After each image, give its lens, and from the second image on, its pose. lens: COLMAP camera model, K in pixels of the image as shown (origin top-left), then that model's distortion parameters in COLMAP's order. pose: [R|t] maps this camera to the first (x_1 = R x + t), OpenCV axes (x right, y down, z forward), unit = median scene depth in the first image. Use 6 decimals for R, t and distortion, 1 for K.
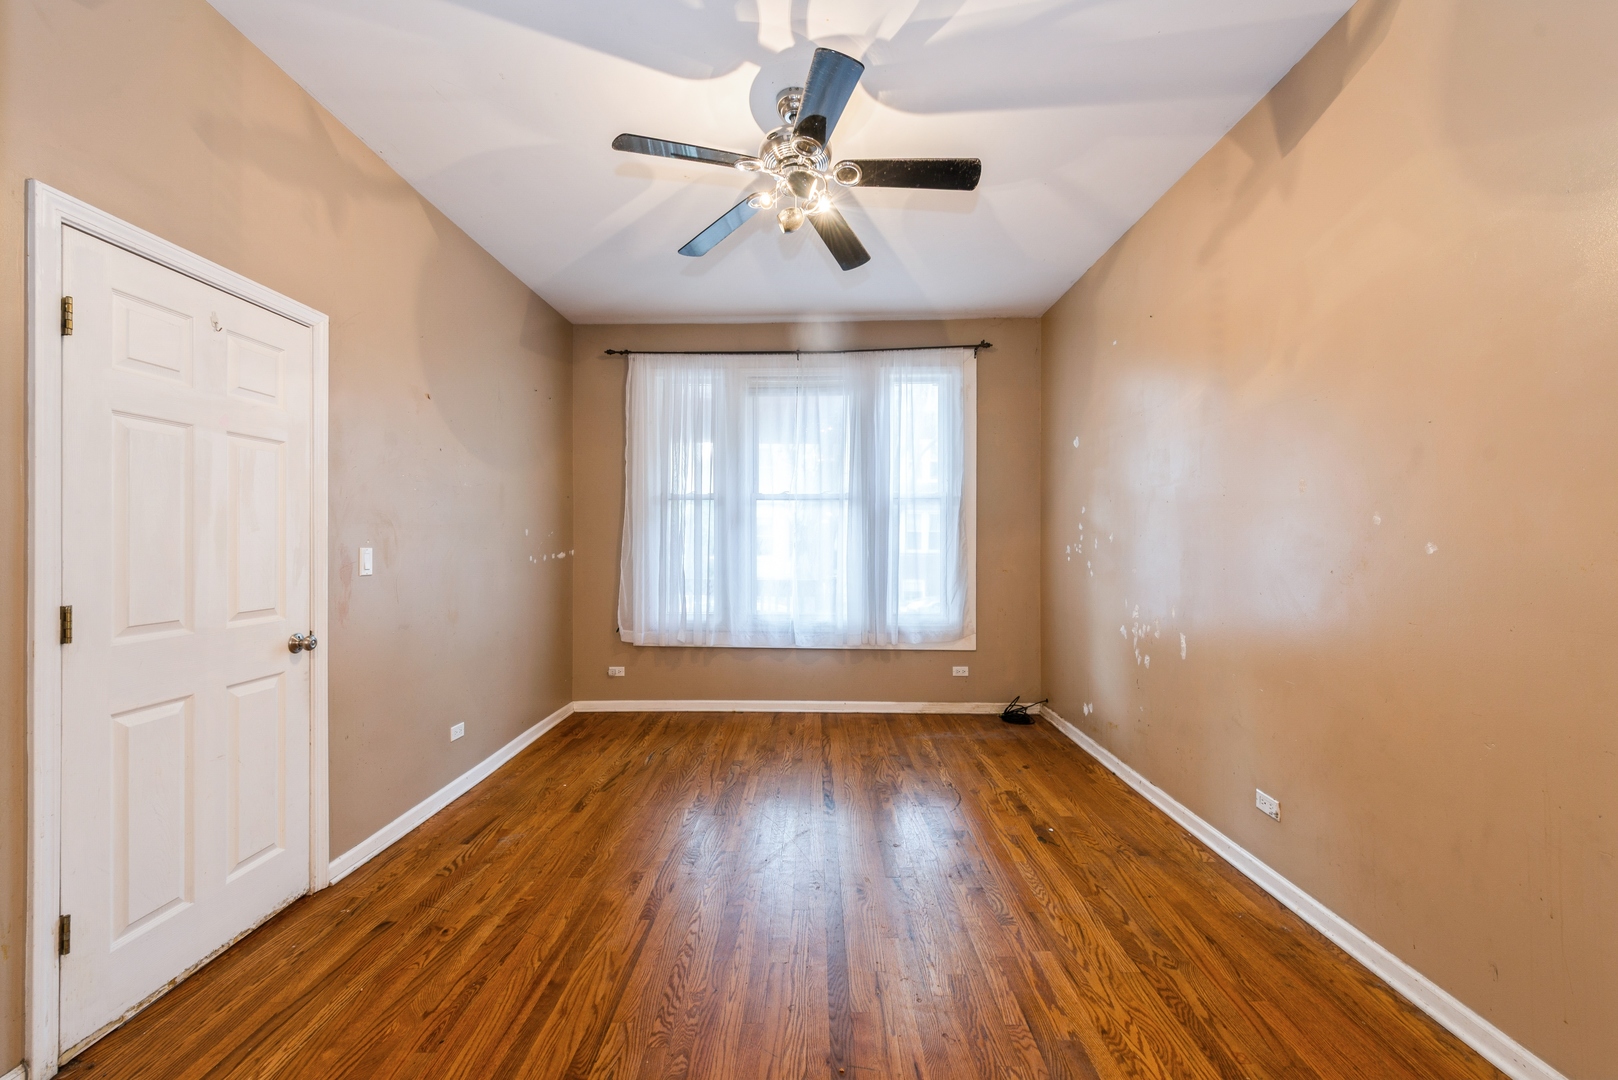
lens RADIAL K [[636.8, 0, 806.2], [0, 636.8, 537.4], [0, 0, 1]] dist [0.017829, -0.000044]
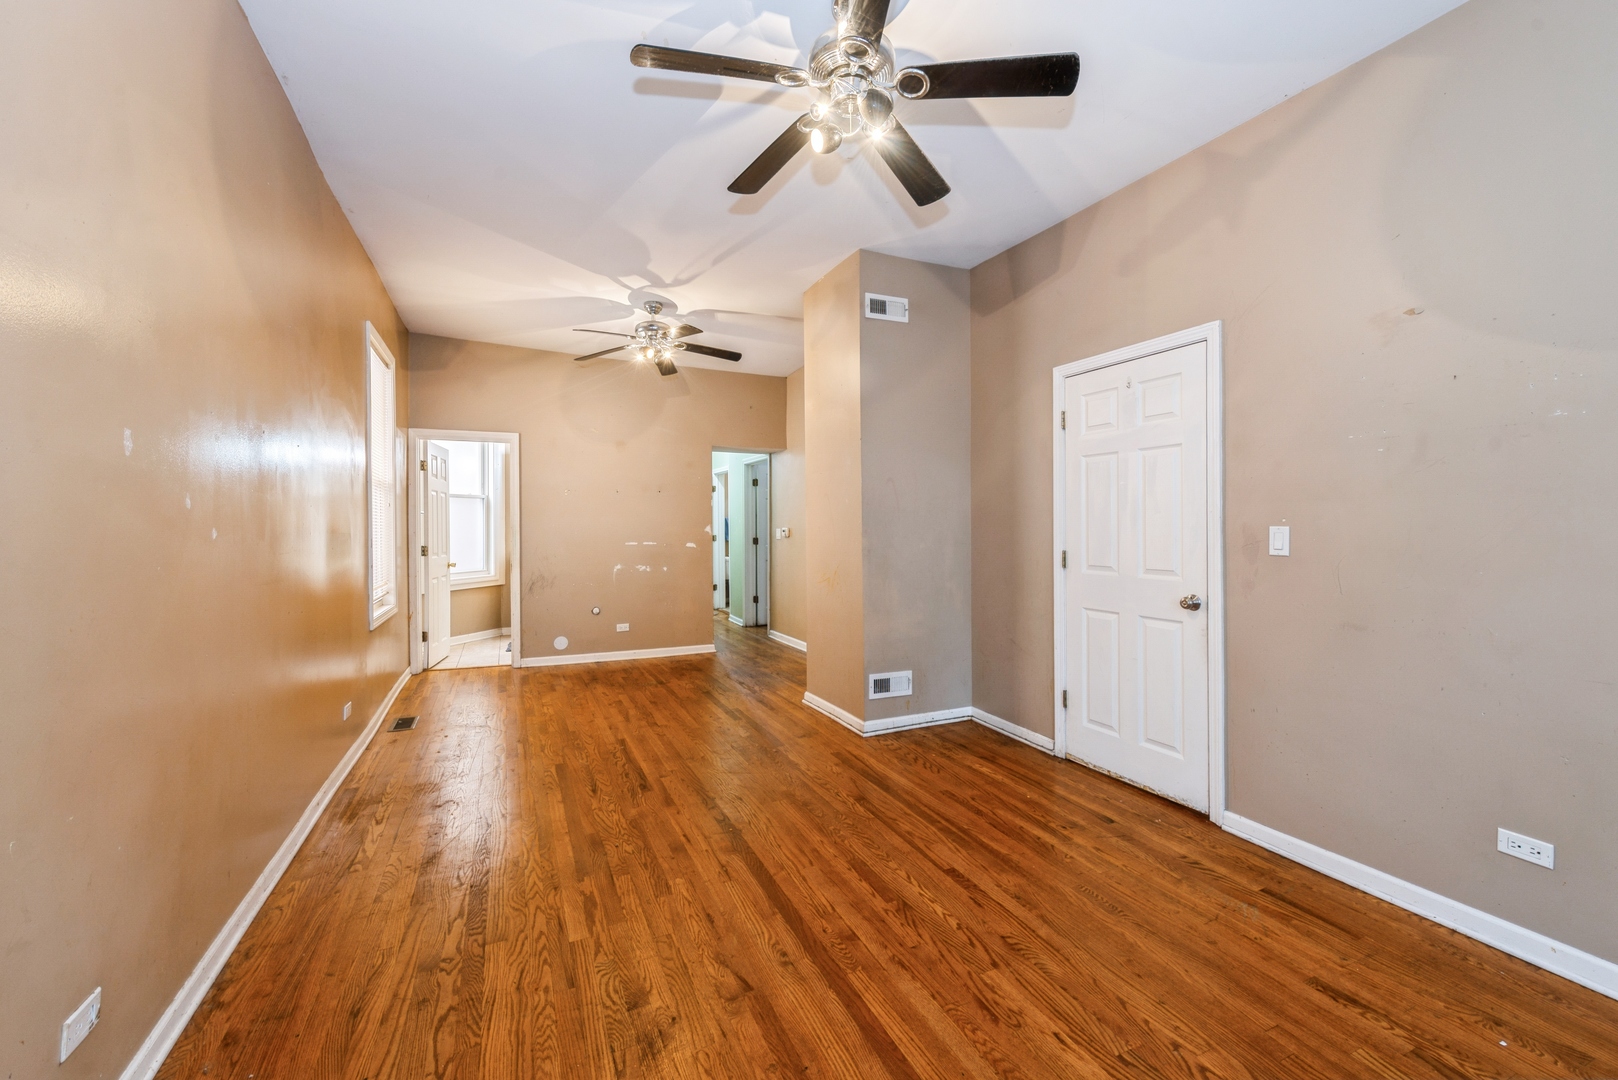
lens RADIAL K [[640.6, 0, 791.6], [0, 640.6, 525.1], [0, 0, 1]] dist [-0.000642, -0.000100]
pose [[-0.909959, 0.004313, -0.414675, 0.300389], [0.006795, 0.999967, -0.004510, 0.011364], [0.414642, -0.006922, -0.909958, 1.288658]]
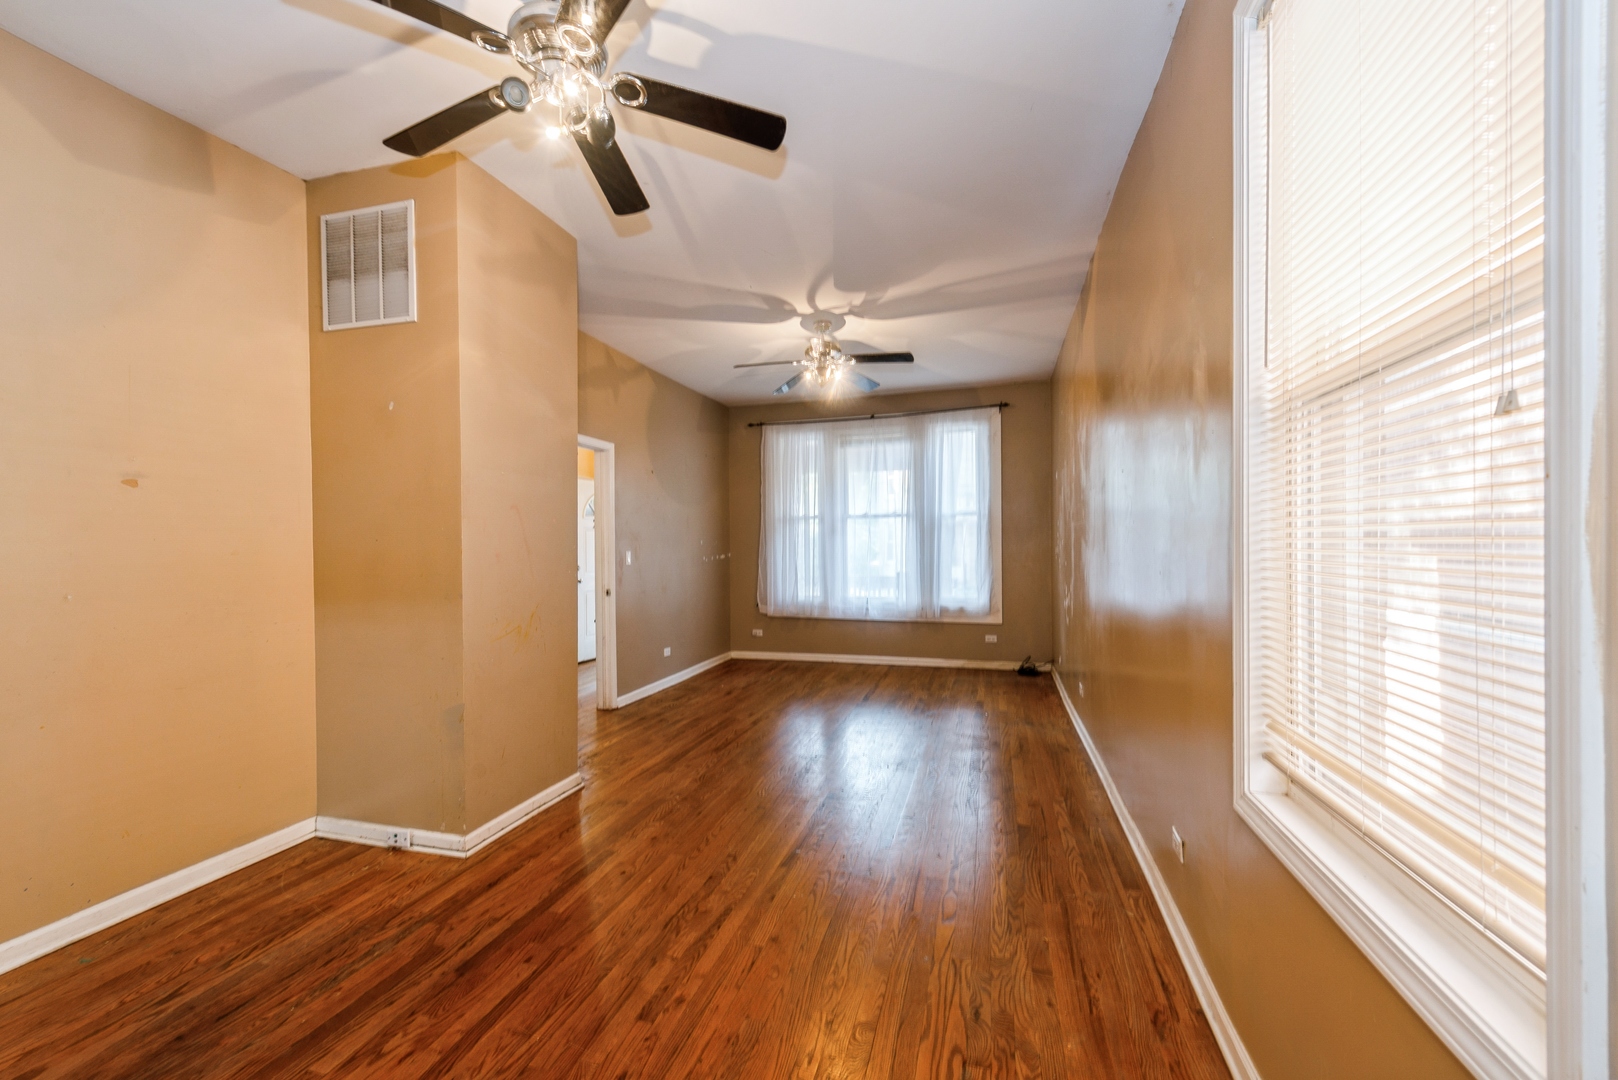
lens RADIAL K [[656.1, 0, 809.0], [0, 656.1, 540.0], [0, 0, 1]] dist [-0.000412, -0.000054]
pose [[0.966417, -0.011623, -0.256717, 0.342829], [0.010667, 0.999930, -0.005116, -0.003705], [0.256758, 0.002206, 0.966473, -0.729934]]
